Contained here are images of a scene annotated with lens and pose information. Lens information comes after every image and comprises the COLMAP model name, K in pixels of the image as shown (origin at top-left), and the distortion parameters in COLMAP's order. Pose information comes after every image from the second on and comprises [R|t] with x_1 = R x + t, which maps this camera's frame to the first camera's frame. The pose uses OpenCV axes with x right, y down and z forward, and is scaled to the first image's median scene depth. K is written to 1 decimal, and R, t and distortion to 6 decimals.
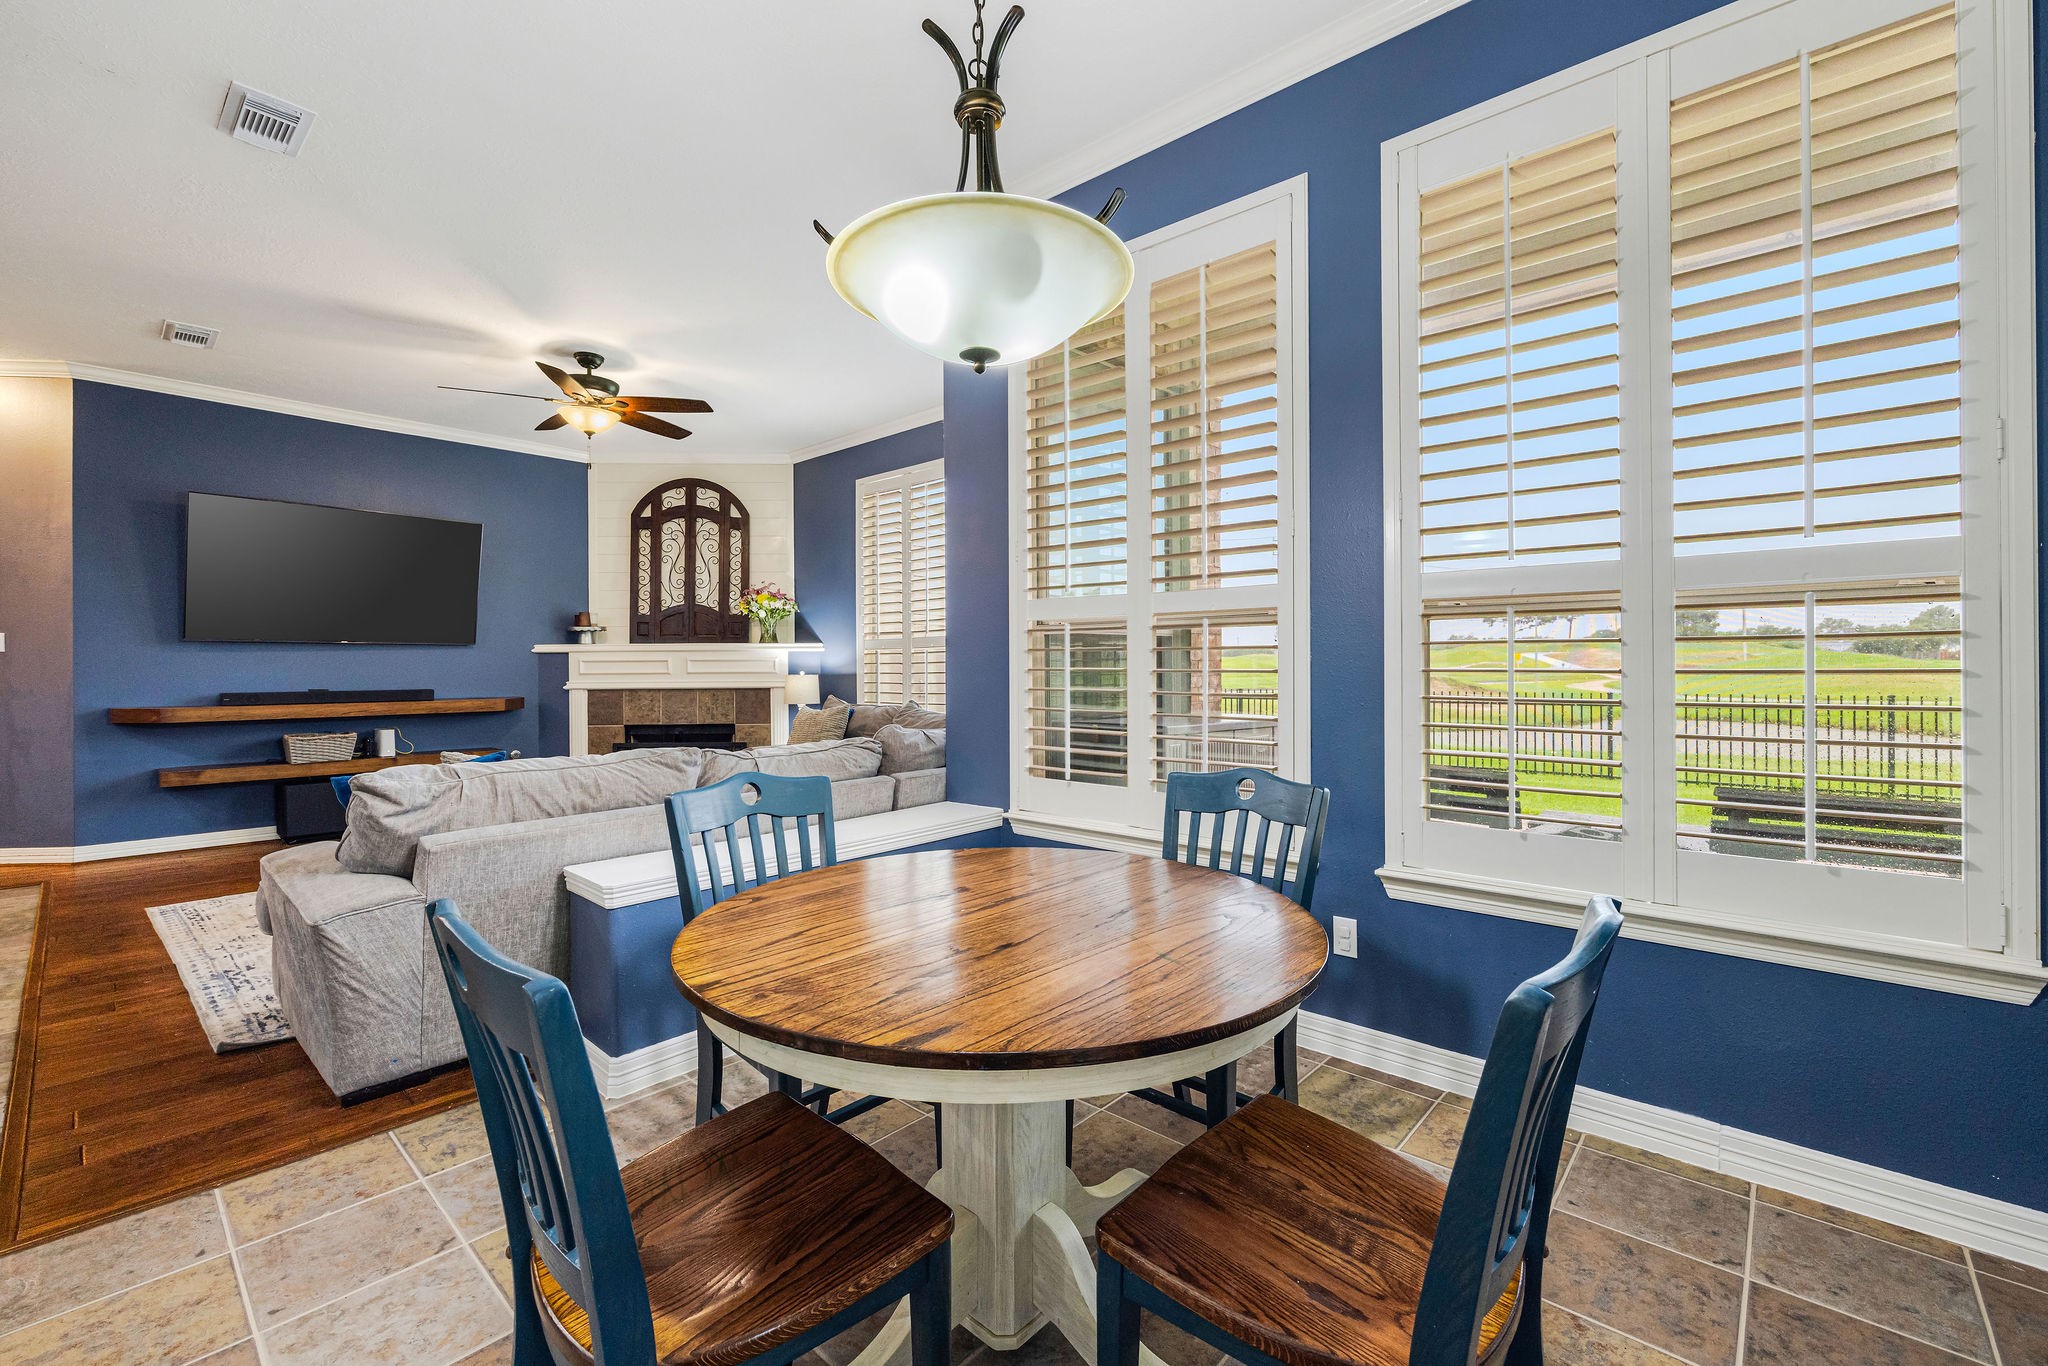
lens RADIAL K [[827.9, 0, 1007.7], [0, 827.9, 667.1], [0, 0, 1]] dist [-0.007609, -0.000233]
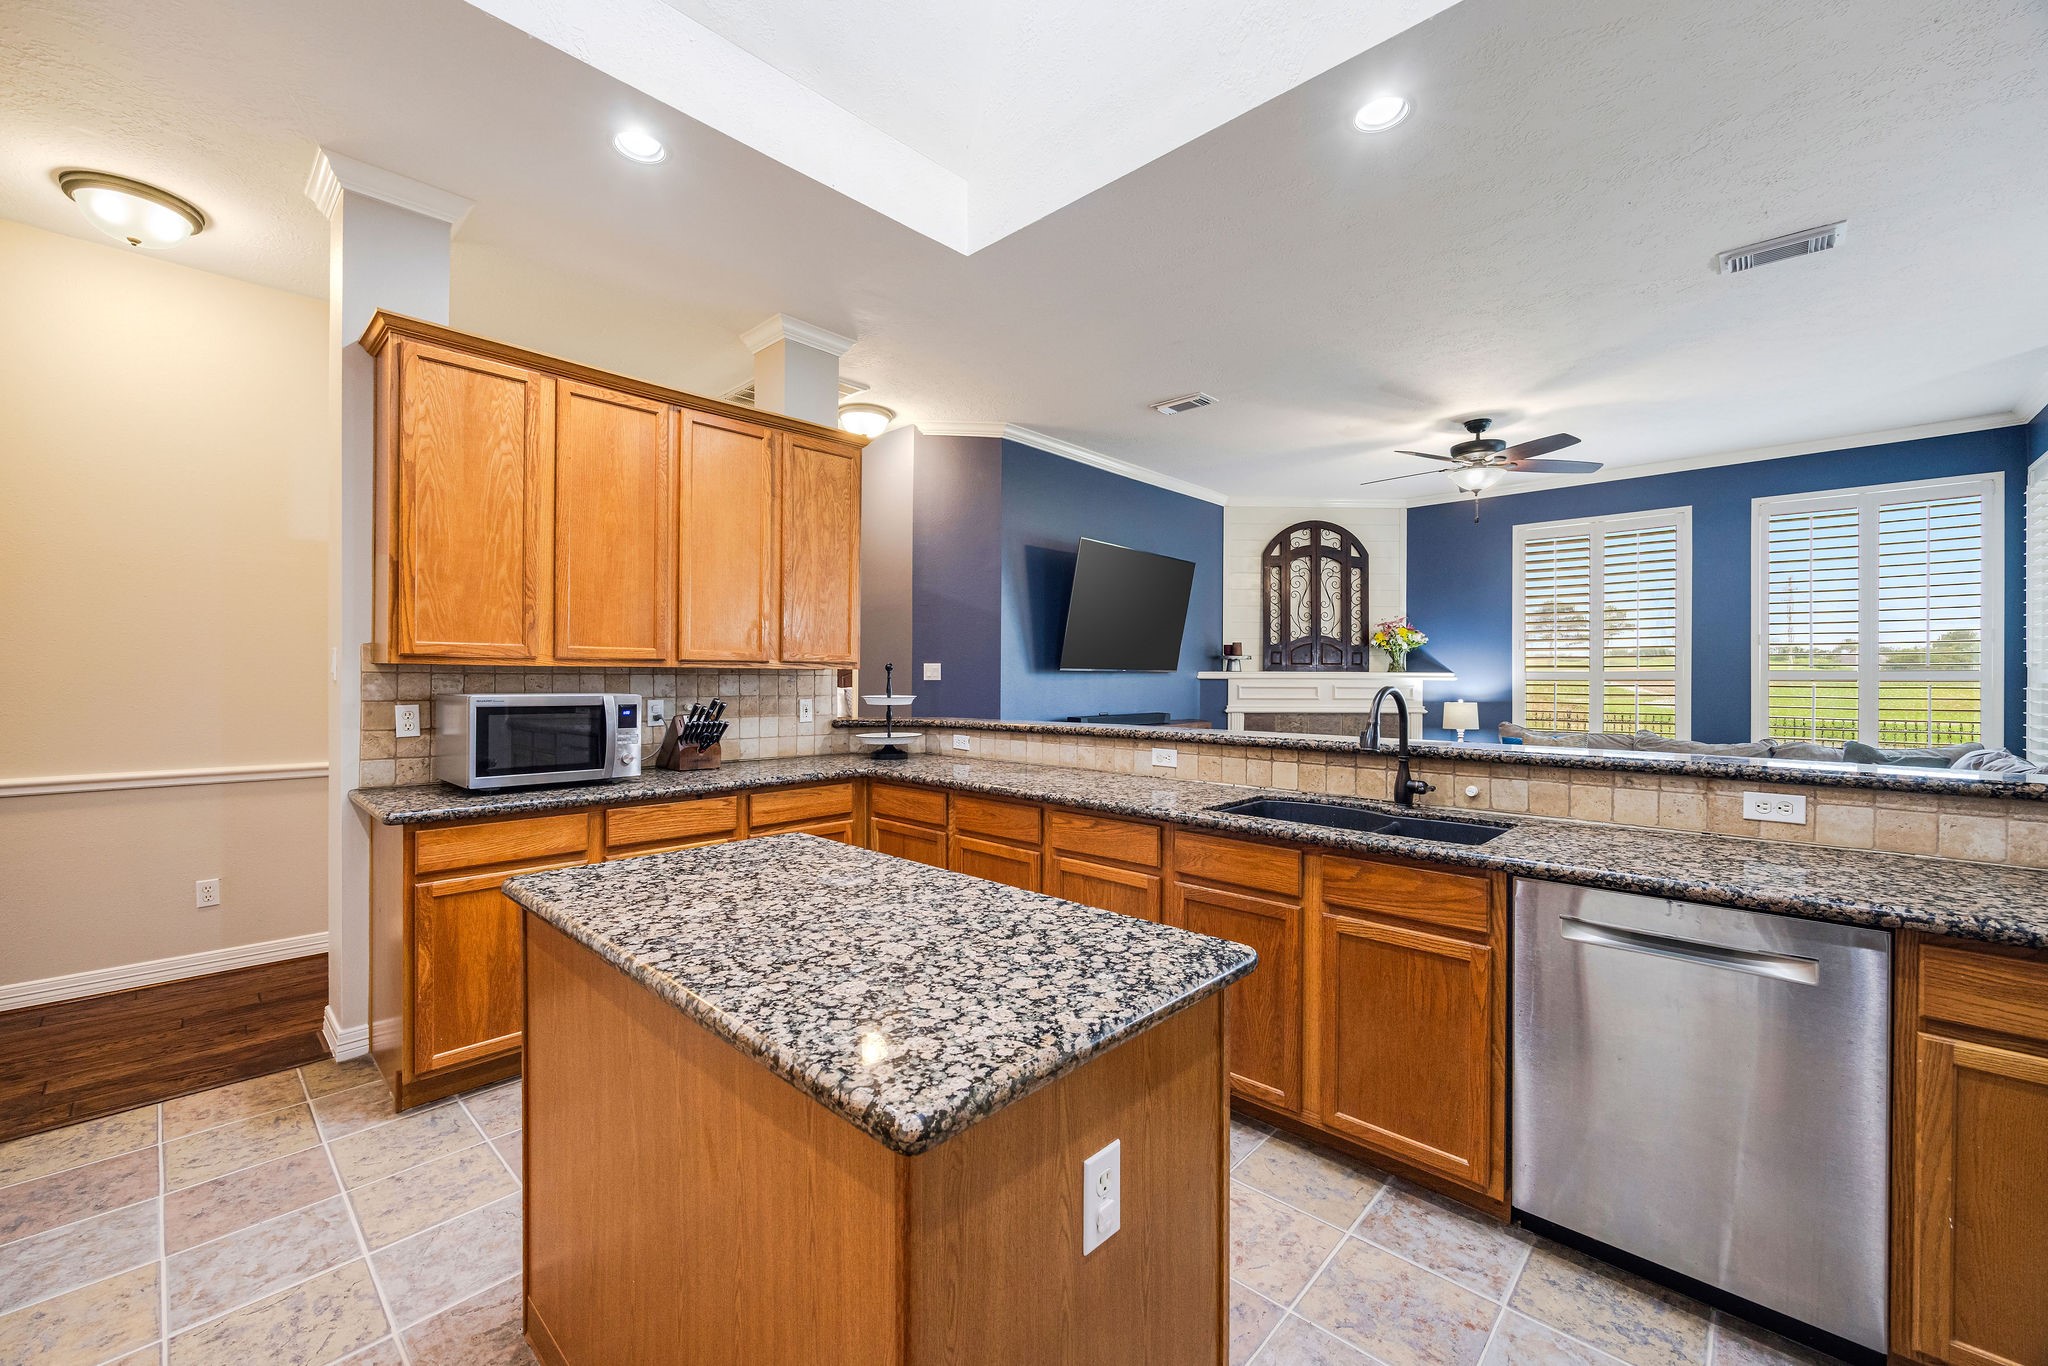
lens RADIAL K [[827.9, 0, 1008.2], [0, 827.9, 677.7], [0, 0, 1]] dist [-0.007609, -0.000233]
pose [[0.999356, 0.011666, -0.033944, -0.753791], [-0.012234, 0.999788, -0.016564, 0.002376], [0.033744, 0.016969, 0.999286, -0.104649]]
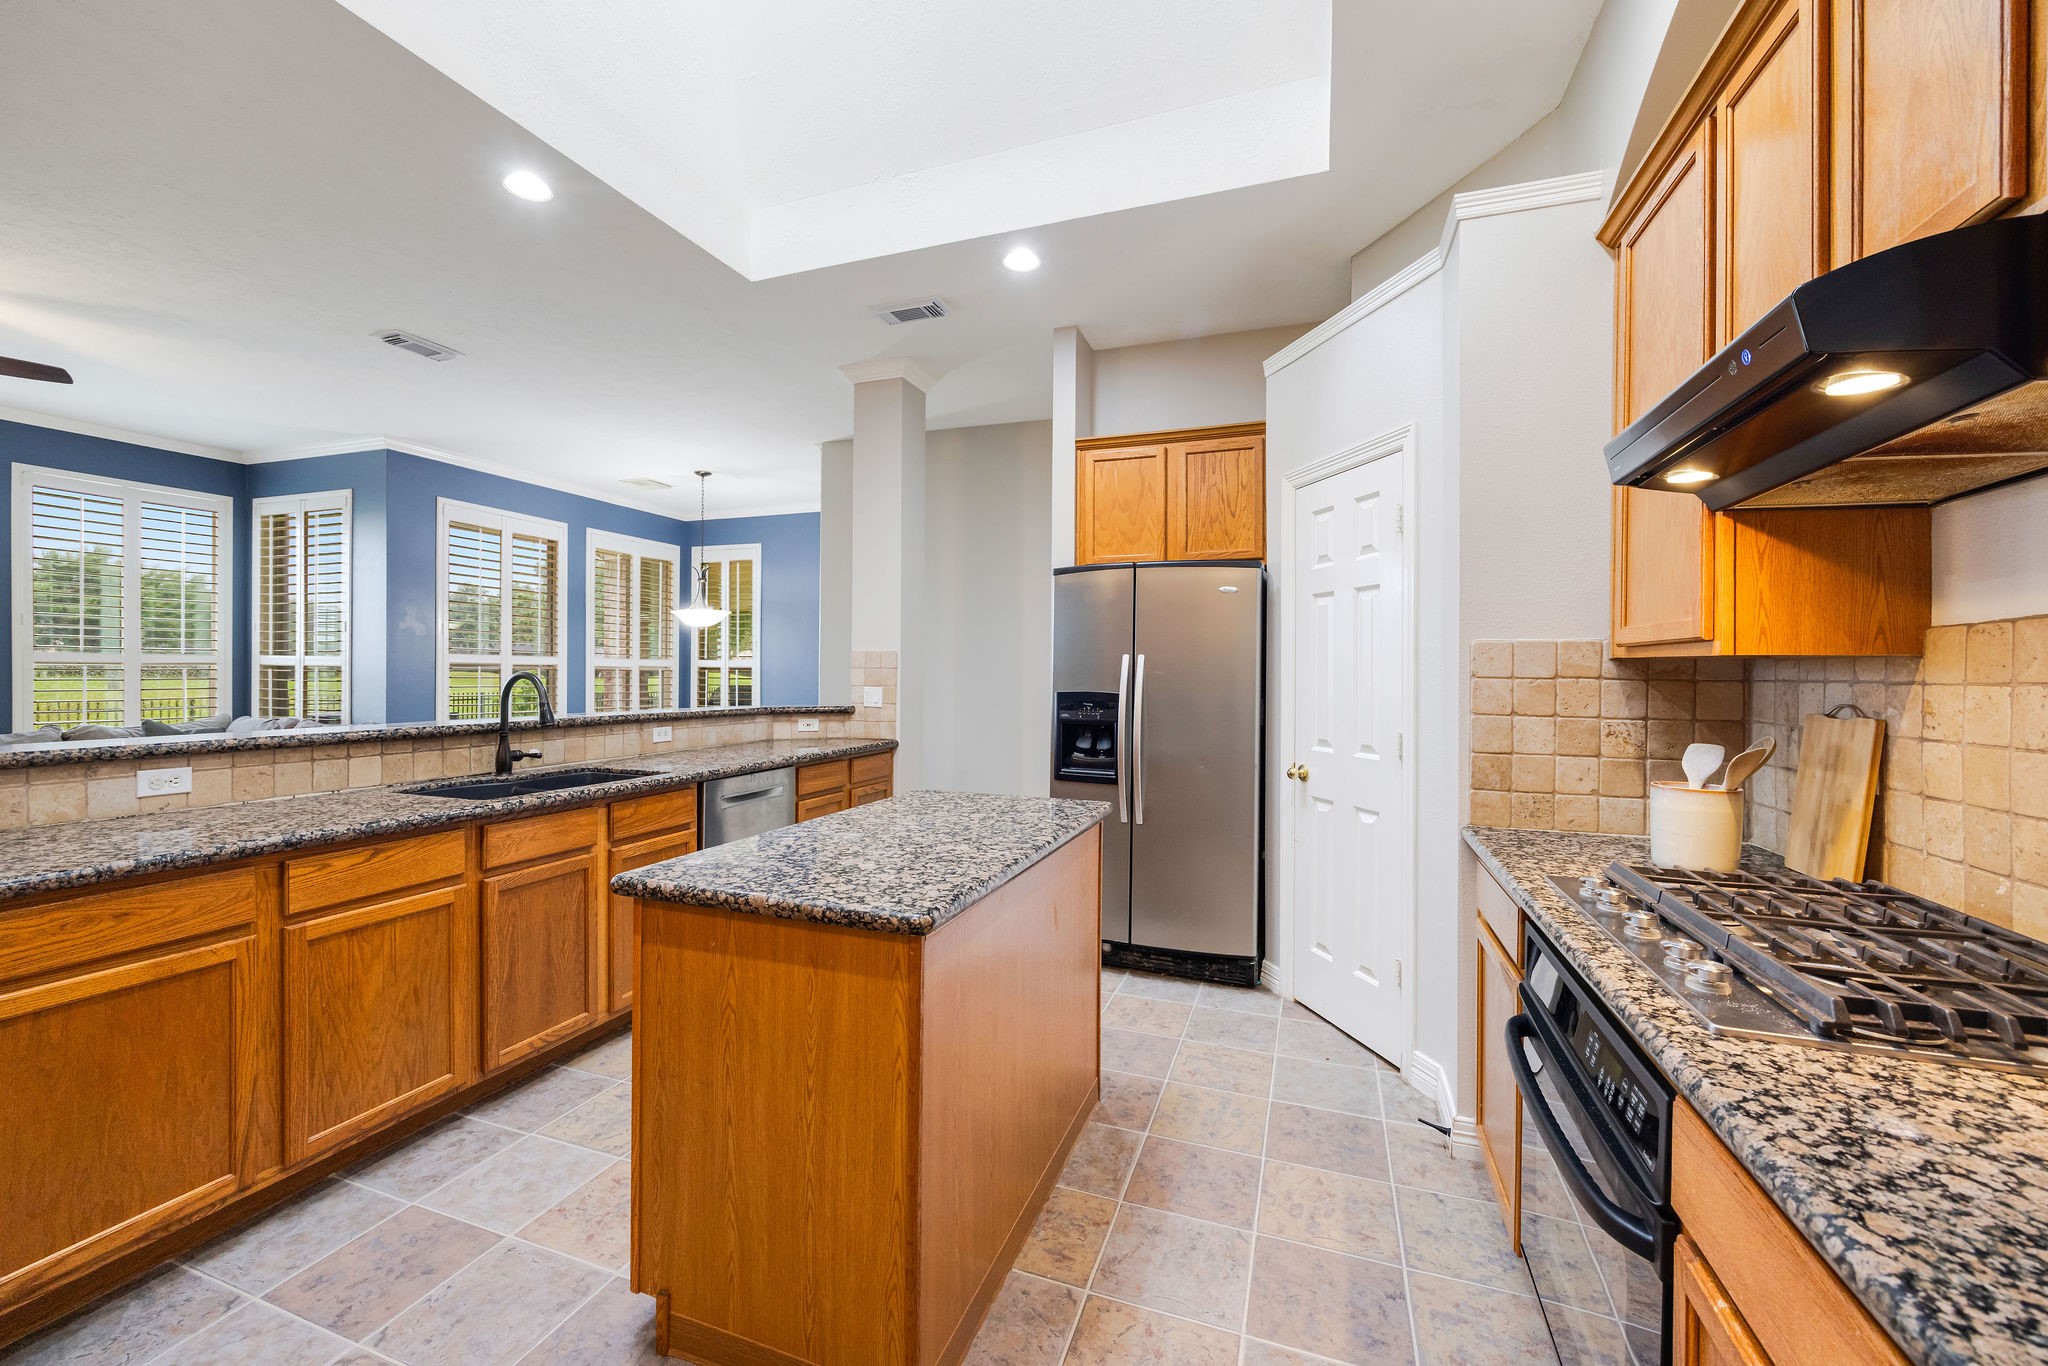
lens RADIAL K [[827.9, 0, 1017.4], [0, 827.9, 675.5], [0, 0, 1]] dist [-0.007609, -0.000233]
pose [[-0.374360, -0.002016, 0.927281, -1.094419], [0.010851, 0.999920, 0.006555, -0.000110], [-0.927220, 0.012516, -0.374308, 0.184200]]
